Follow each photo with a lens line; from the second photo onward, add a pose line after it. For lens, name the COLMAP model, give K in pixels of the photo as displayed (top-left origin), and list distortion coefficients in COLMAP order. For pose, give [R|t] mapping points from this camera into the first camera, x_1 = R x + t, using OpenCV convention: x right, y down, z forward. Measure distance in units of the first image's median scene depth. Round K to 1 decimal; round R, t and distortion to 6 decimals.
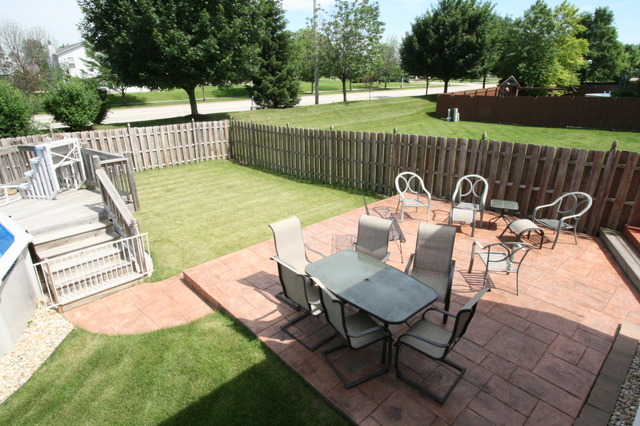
lens RADIAL K [[360.2, 0, 316.0], [0, 360.2, 215.6], [0, 0, 1]] dist [-0.017764, 0.005652]
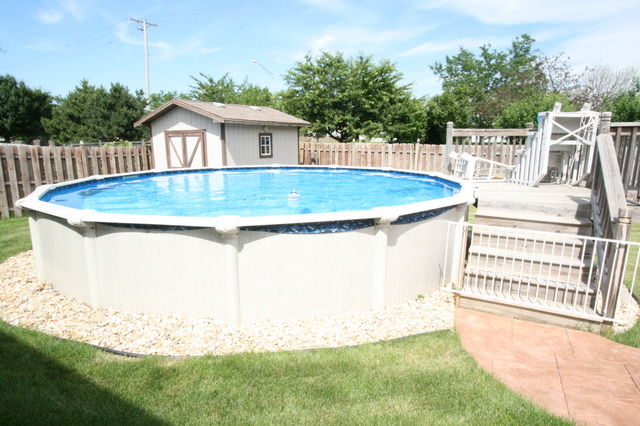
lens RADIAL K [[388.6, 0, 320.9], [0, 388.6, 211.8], [0, 0, 1]] dist [-0.019244, 0.005990]
pose [[0.295532, 0.186747, -0.936902, -0.089057], [-0.351318, 0.933231, 0.075197, 0.097395], [0.888390, 0.306928, 0.341408, 0.321404]]
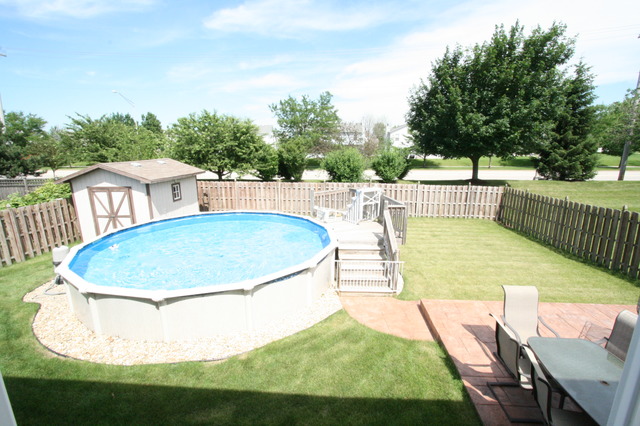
lens RADIAL K [[295.8, 0, 320.6], [0, 295.8, 214.9], [0, 0, 1]] dist [-0.021588, 0.003825]
pose [[0.688119, 0.170193, -0.705355, 0.049363], [-0.269399, 0.962543, -0.030567, -0.002611], [0.673733, 0.211055, 0.708195, -0.021553]]
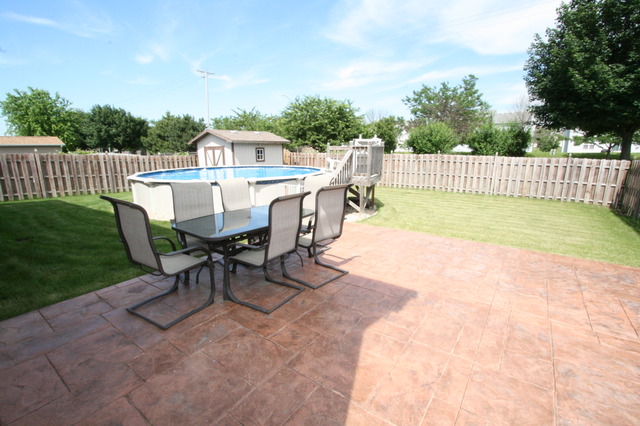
lens RADIAL K [[295.8, 0, 321.1], [0, 295.8, 211.5], [0, 0, 1]] dist [-0.021588, 0.003825]
pose [[0.215938, 0.211856, -0.953146, 0.516663], [-0.354873, 0.926449, 0.125525, -0.001502], [0.909635, 0.311140, 0.275238, 0.524217]]
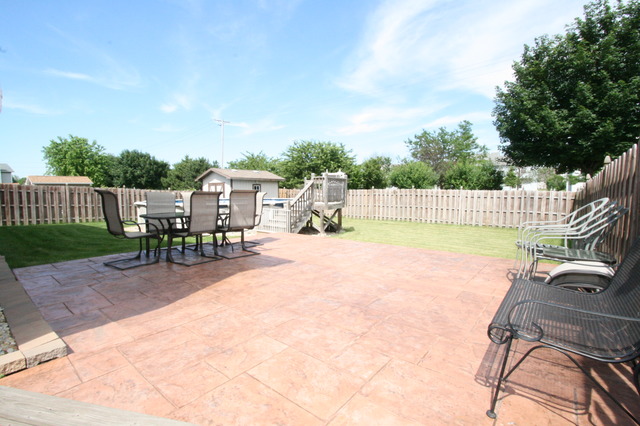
lens RADIAL K [[295.8, 0, 321.0], [0, 295.8, 211.7], [0, 0, 1]] dist [-0.021588, 0.003825]
pose [[0.163305, 0.077175, -0.983553, 0.771141], [-0.359188, 0.933166, 0.013584, -0.014845], [0.918866, 0.351062, 0.180111, 0.694336]]
